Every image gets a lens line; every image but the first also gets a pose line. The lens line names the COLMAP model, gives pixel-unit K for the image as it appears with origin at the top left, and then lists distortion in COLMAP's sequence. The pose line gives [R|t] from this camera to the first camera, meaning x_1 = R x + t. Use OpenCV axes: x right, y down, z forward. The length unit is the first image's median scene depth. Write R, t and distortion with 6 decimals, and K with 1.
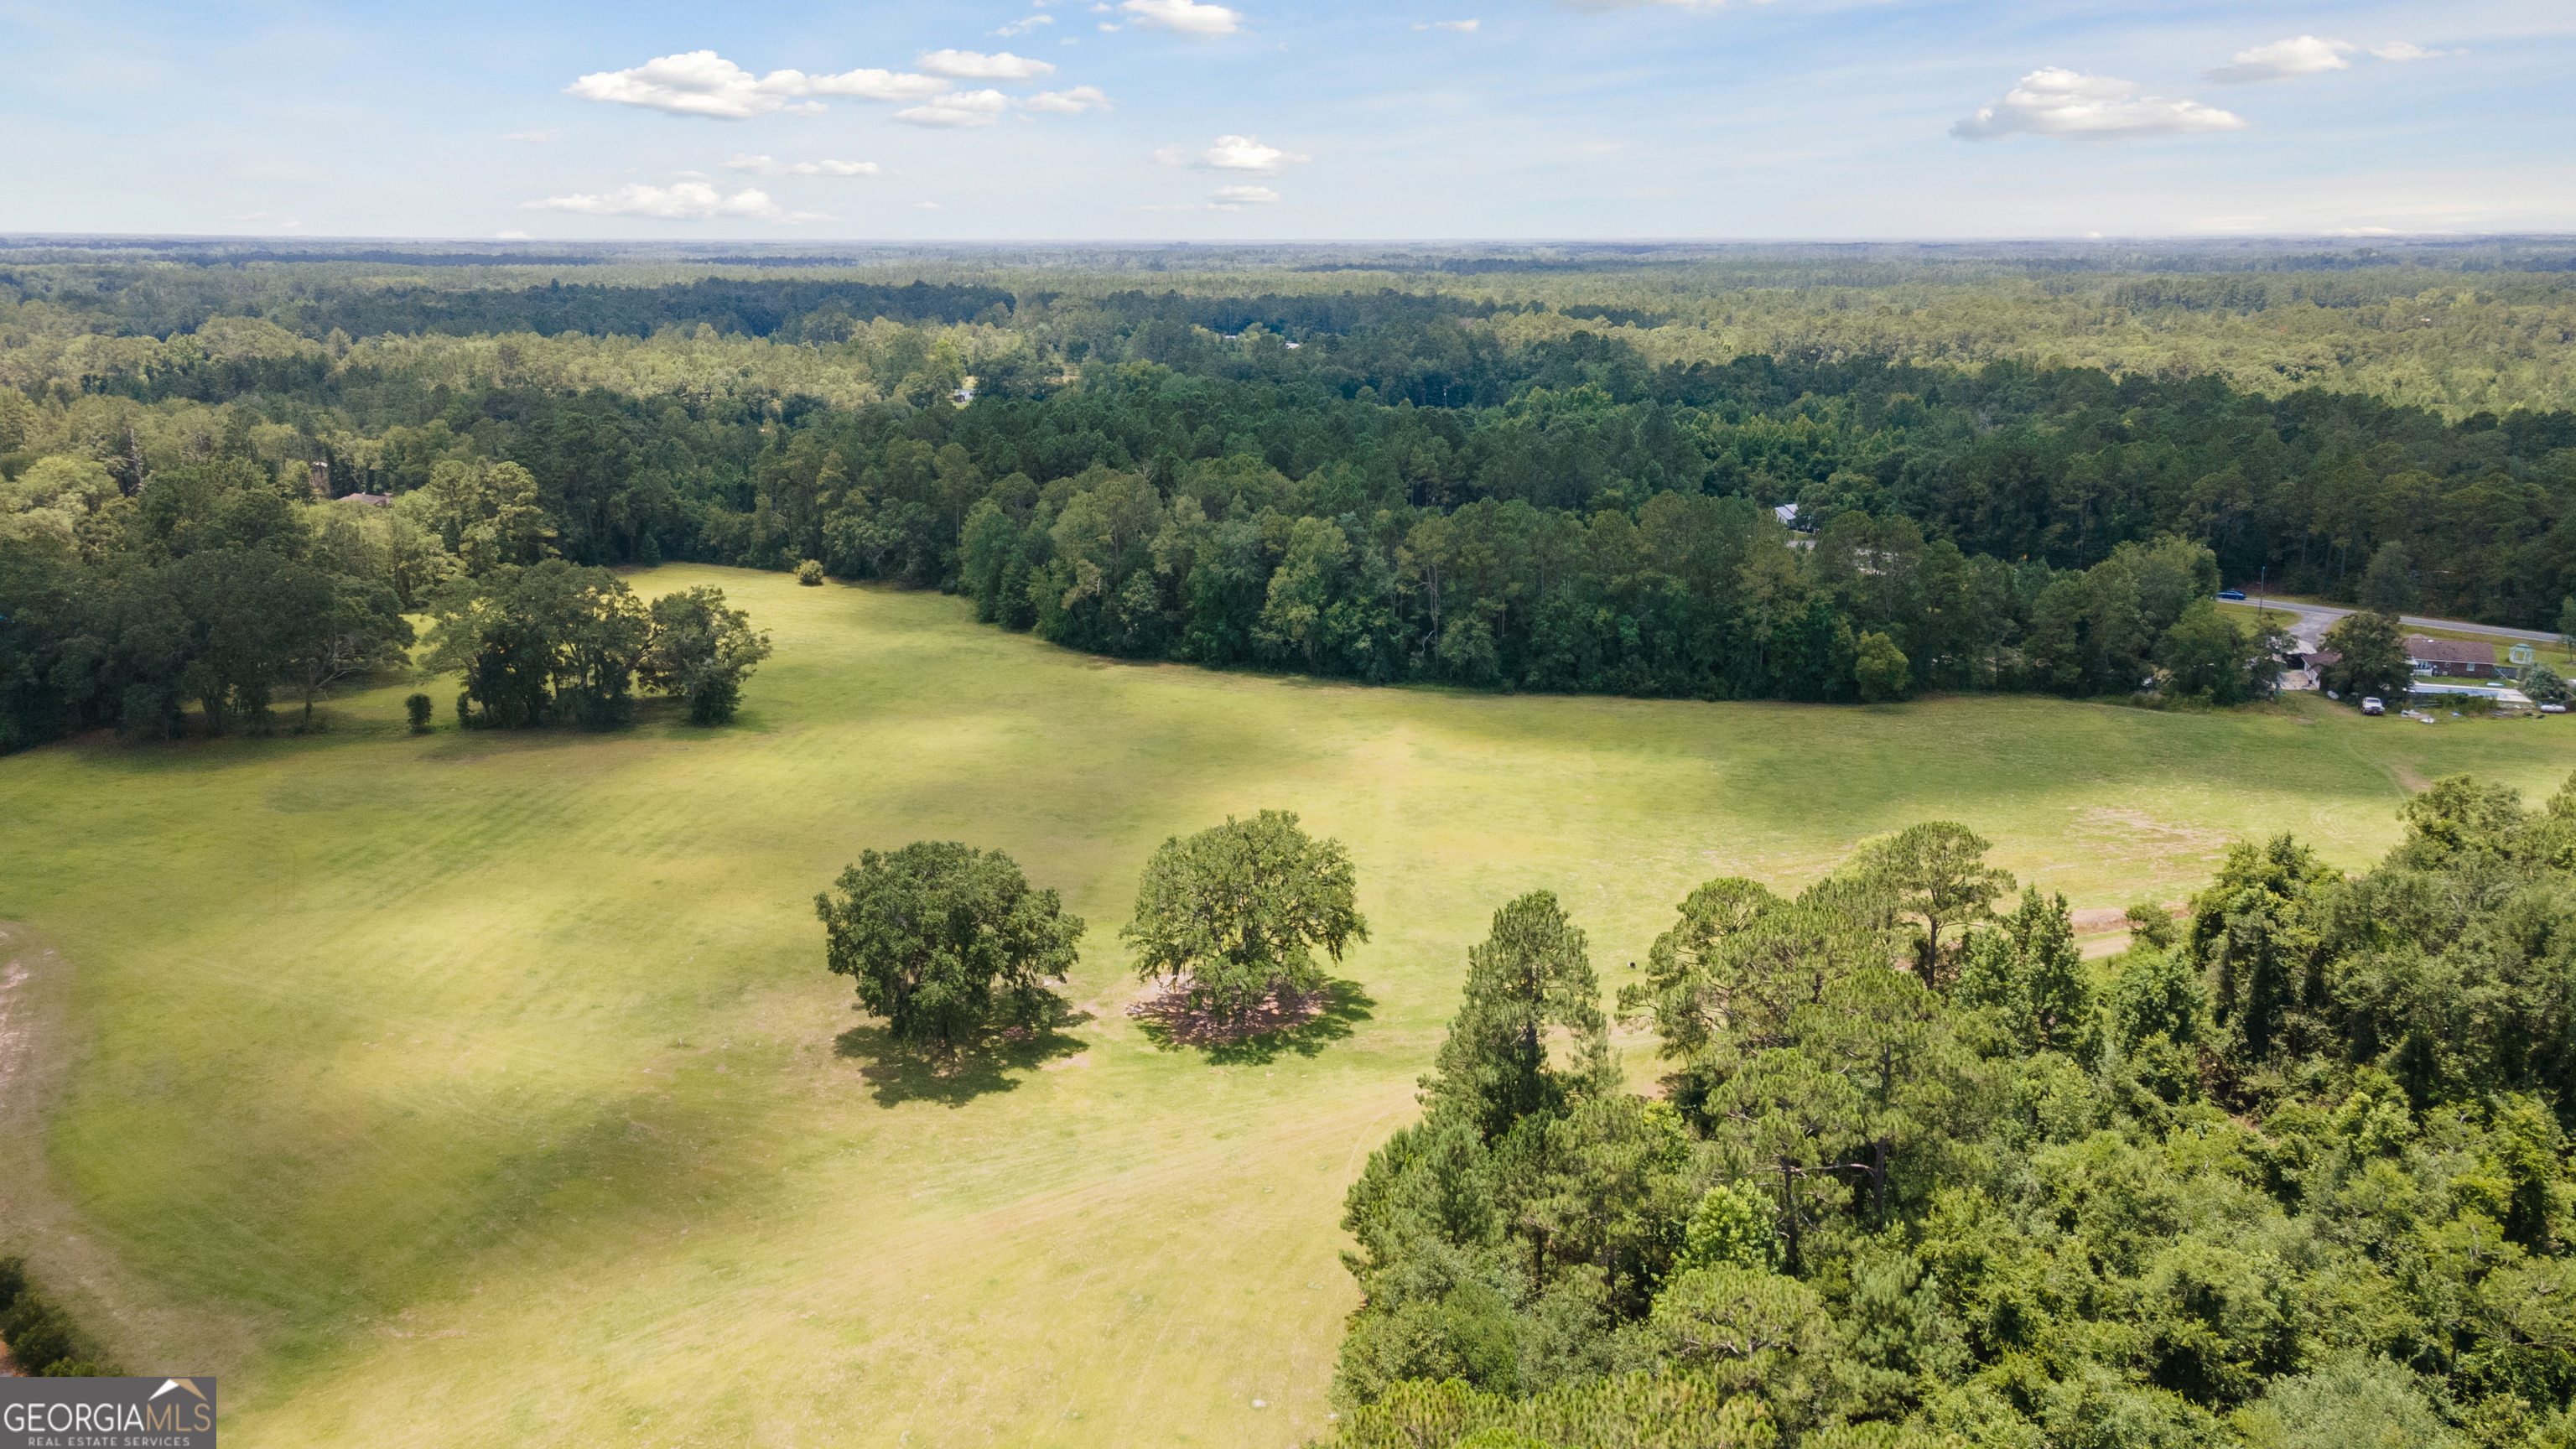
lens RADIAL K [[1860.7, 0, 1275.7], [0, 1860.7, 725.7], [0, 0, 1]] dist [0.024040, 0.043015]
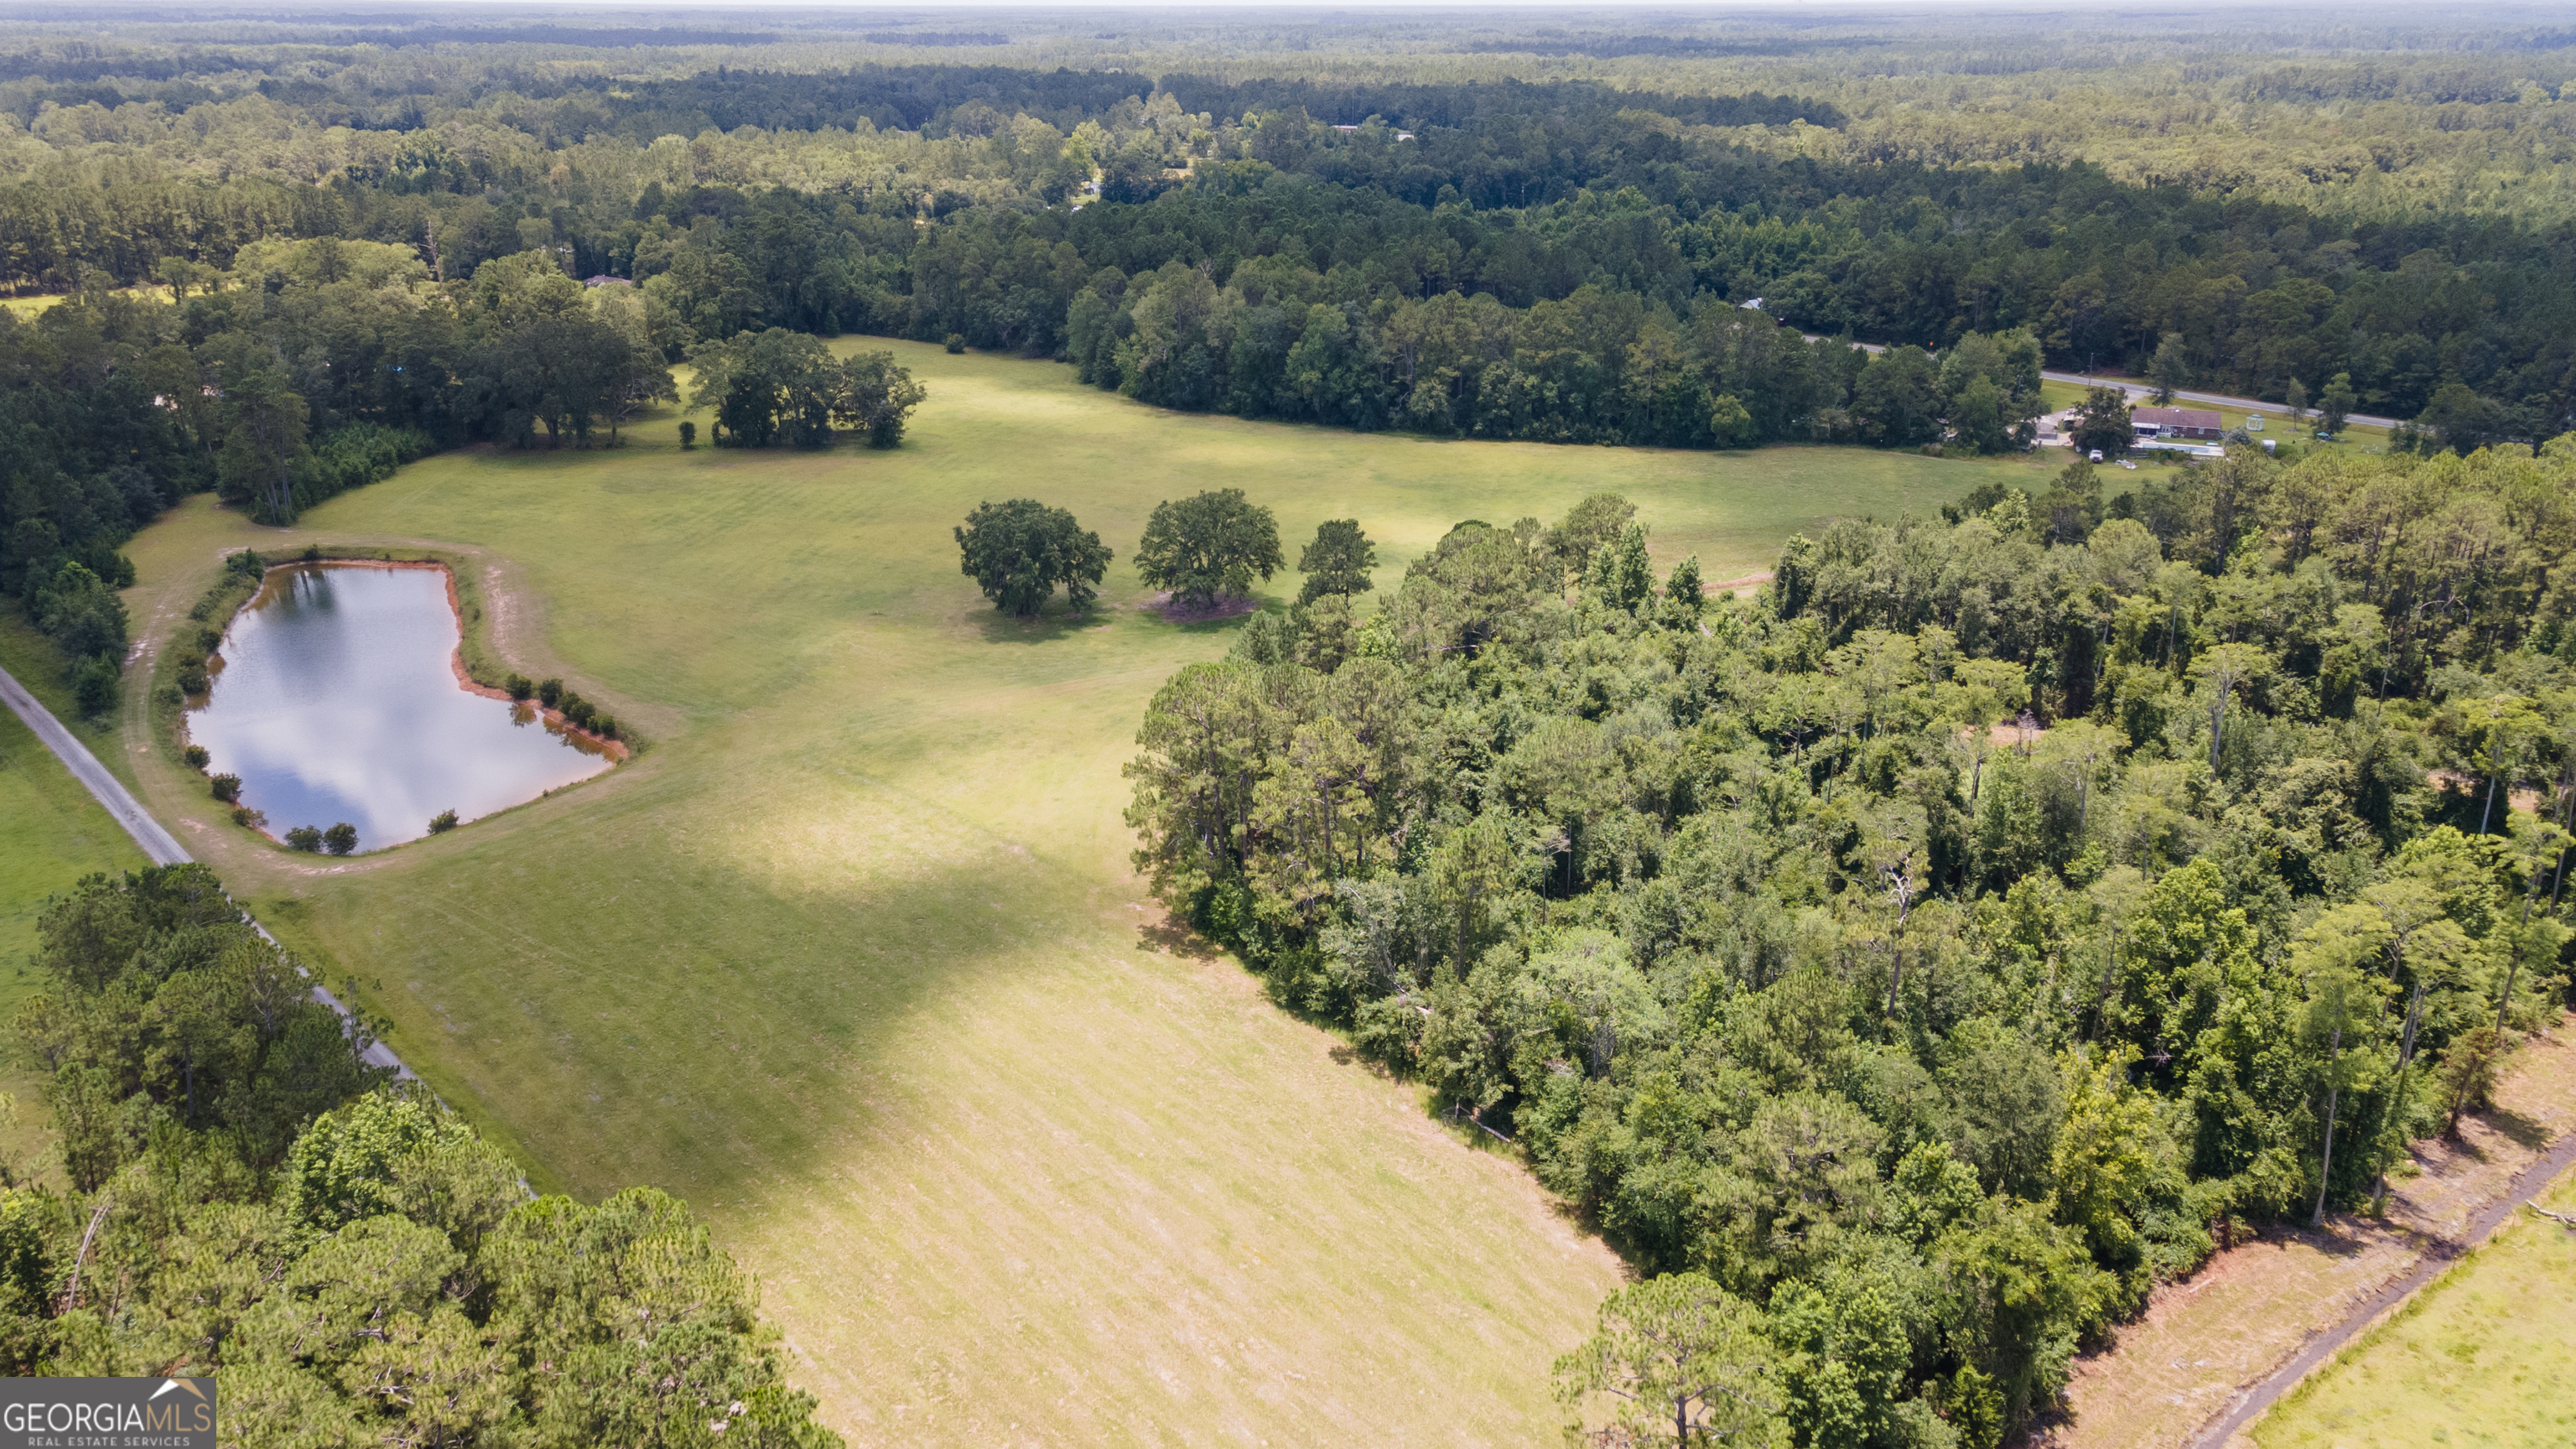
lens RADIAL K [[1875.9, 0, 1282.9], [0, 1875.9, 725.5], [0, 0, 1]] dist [0.019242, 0.039543]
pose [[0.996926, 0.028170, -0.073107, 0.085463], [-0.019973, 0.993672, 0.110527, 0.034944], [0.075758, -0.108727, 0.991181, -0.324556]]
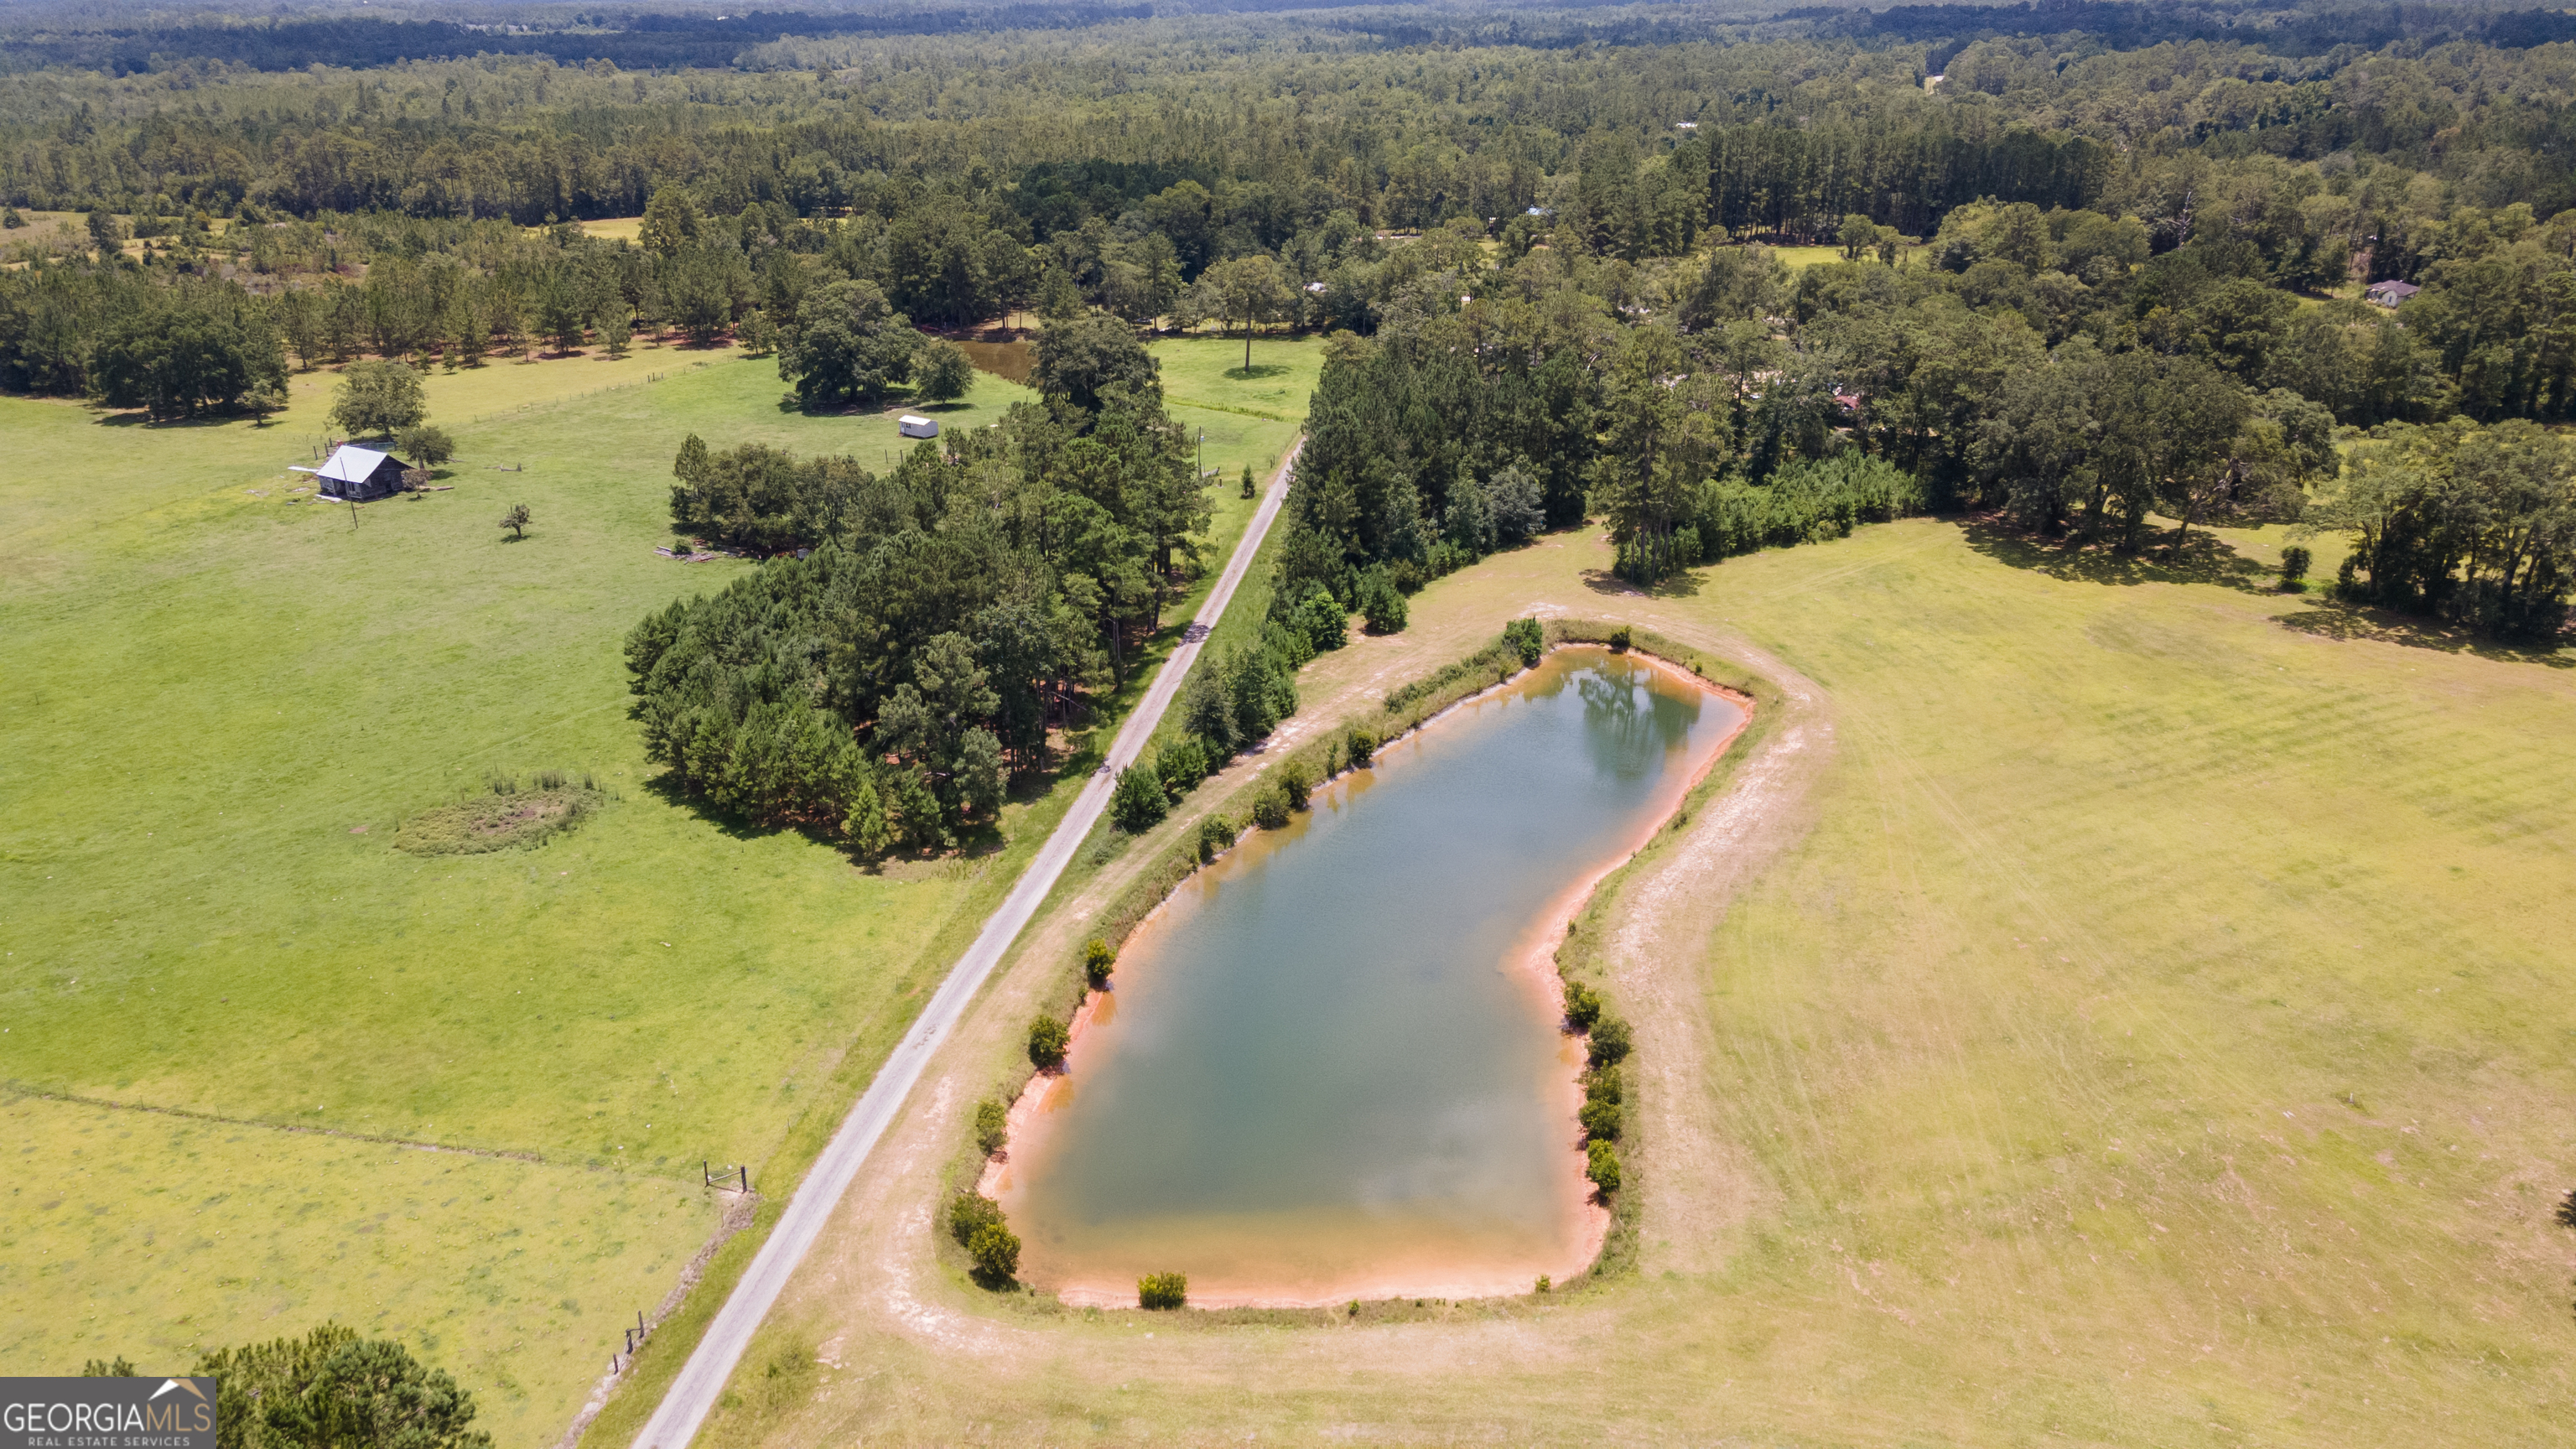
lens RADIAL K [[1875.9, 0, 1282.9], [0, 1875.9, 725.5], [0, 0, 1]] dist [0.019242, 0.039543]
pose [[0.532396, 0.310345, -0.787554, 0.012236], [-0.205808, 0.949909, 0.235195, -0.036276], [0.821096, 0.036868, 0.569599, 0.076975]]
